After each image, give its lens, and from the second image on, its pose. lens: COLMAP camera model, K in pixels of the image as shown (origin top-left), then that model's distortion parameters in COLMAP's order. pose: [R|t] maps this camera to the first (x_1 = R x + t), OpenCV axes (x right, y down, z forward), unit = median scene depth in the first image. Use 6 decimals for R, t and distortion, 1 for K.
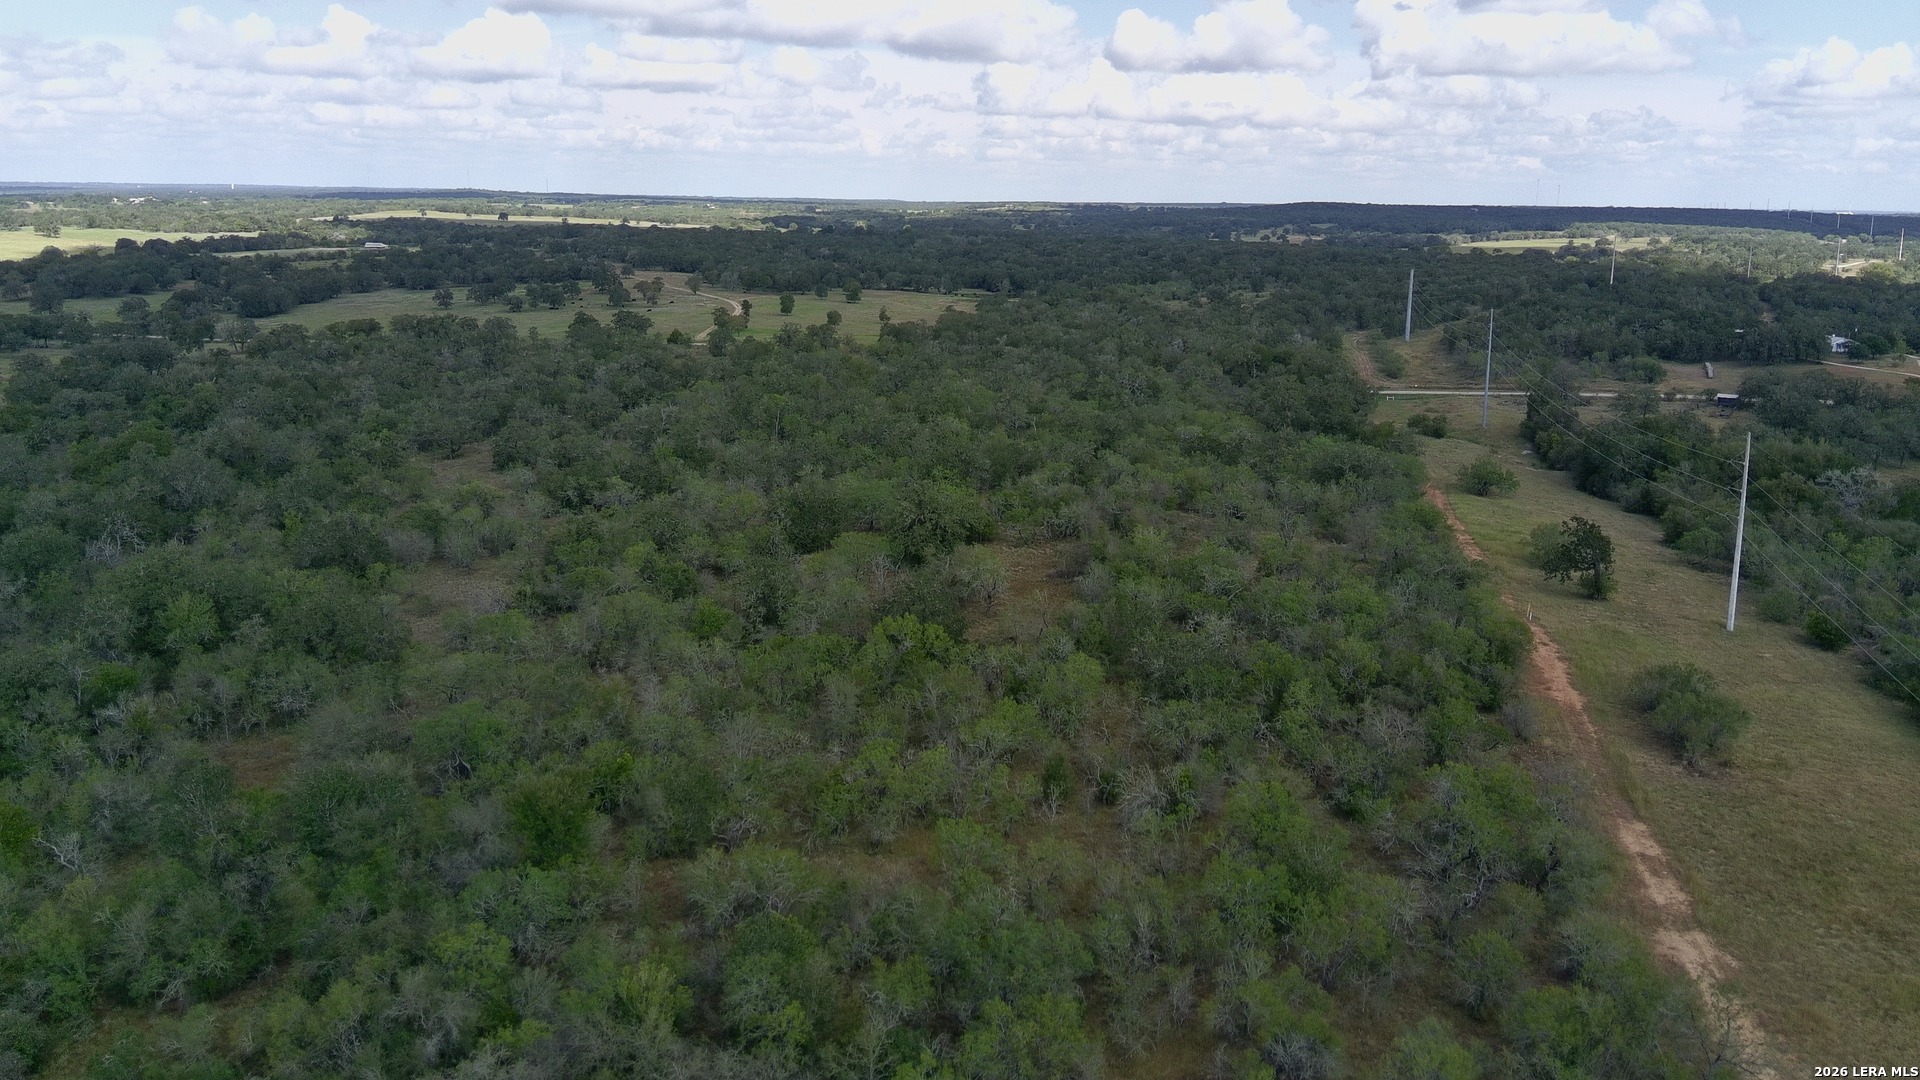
lens RADIAL K [[1566.0, 0, 961.5], [0, 1566.0, 543.4], [0, 0, 1]] dist [-0.001383, -0.044286]
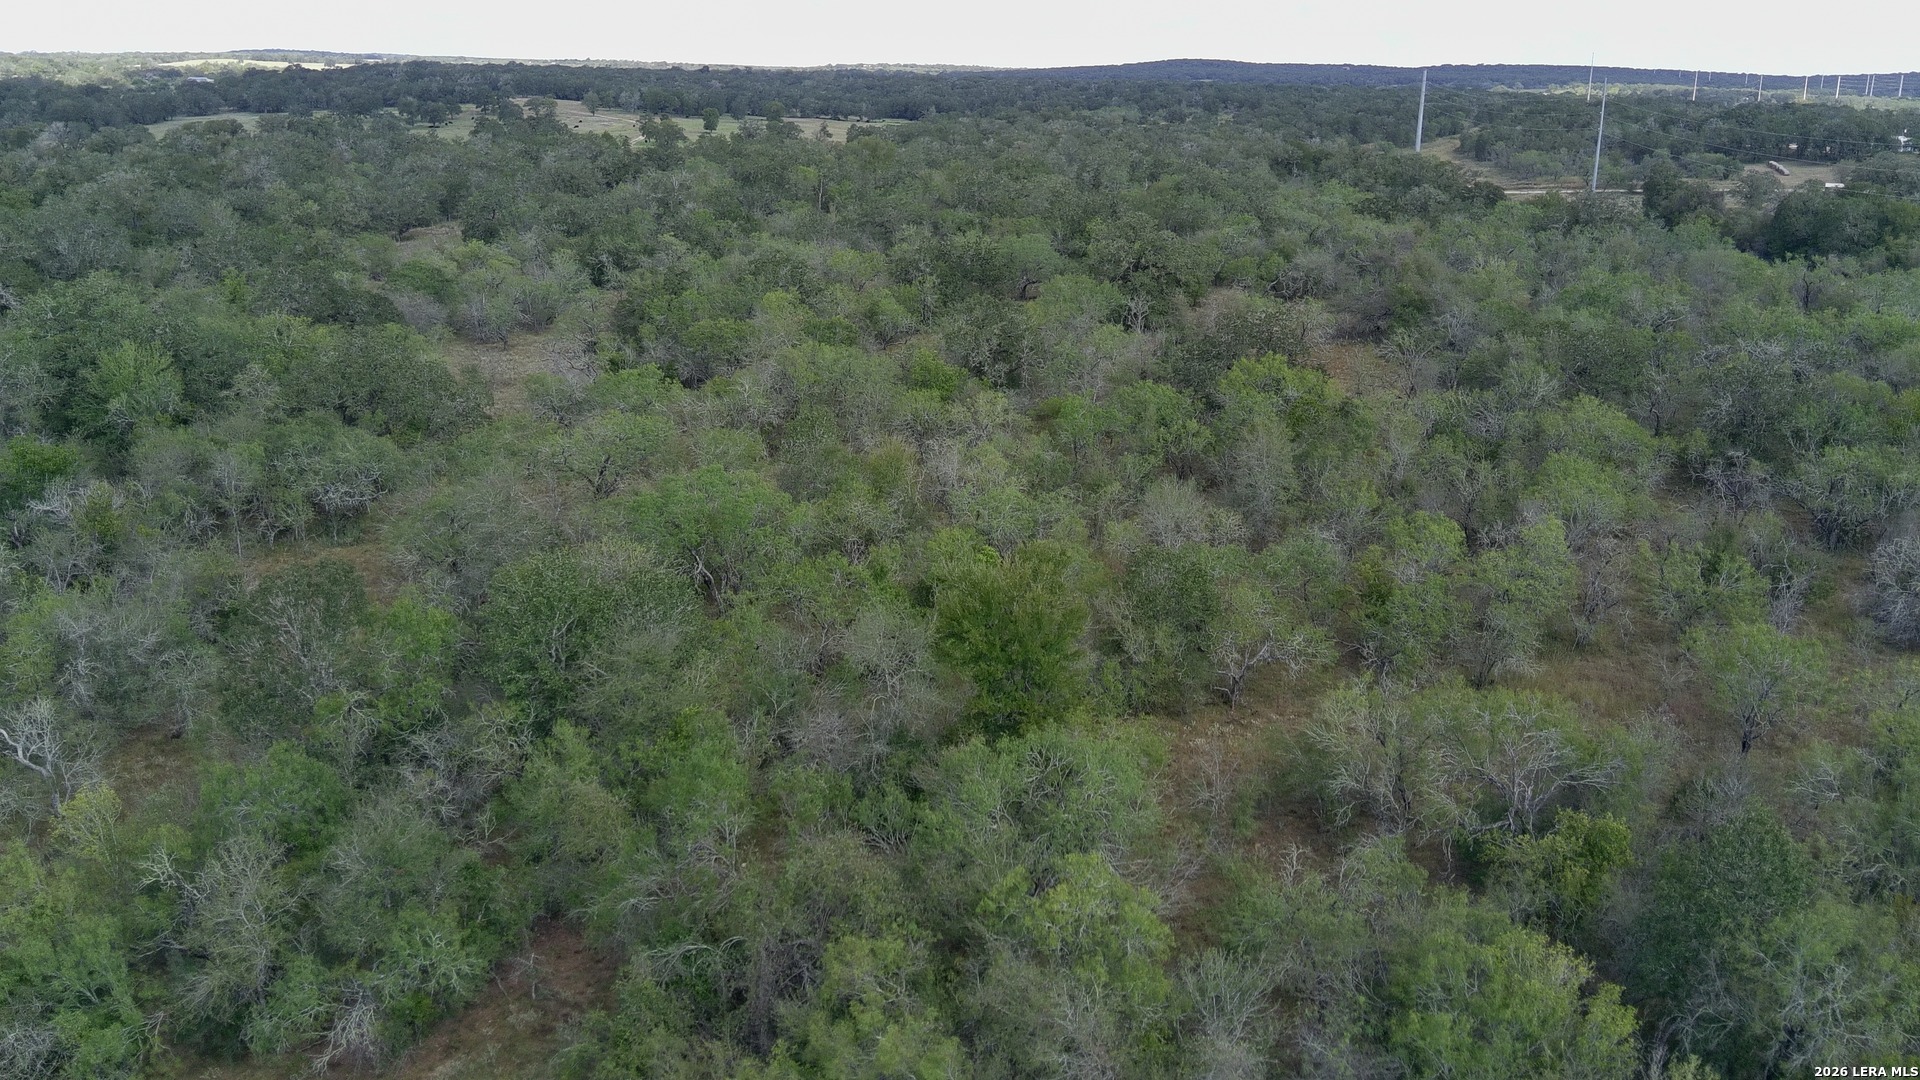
lens RADIAL K [[1566.0, 0, 957.8], [0, 1566.0, 532.5], [0, 0, 1]] dist [-0.001383, -0.044286]
pose [[0.994824, -0.021721, 0.099263, -0.265674], [0.014936, 0.997533, 0.068595, 0.083251], [-0.100508, -0.066758, 0.992694, 0.389843]]
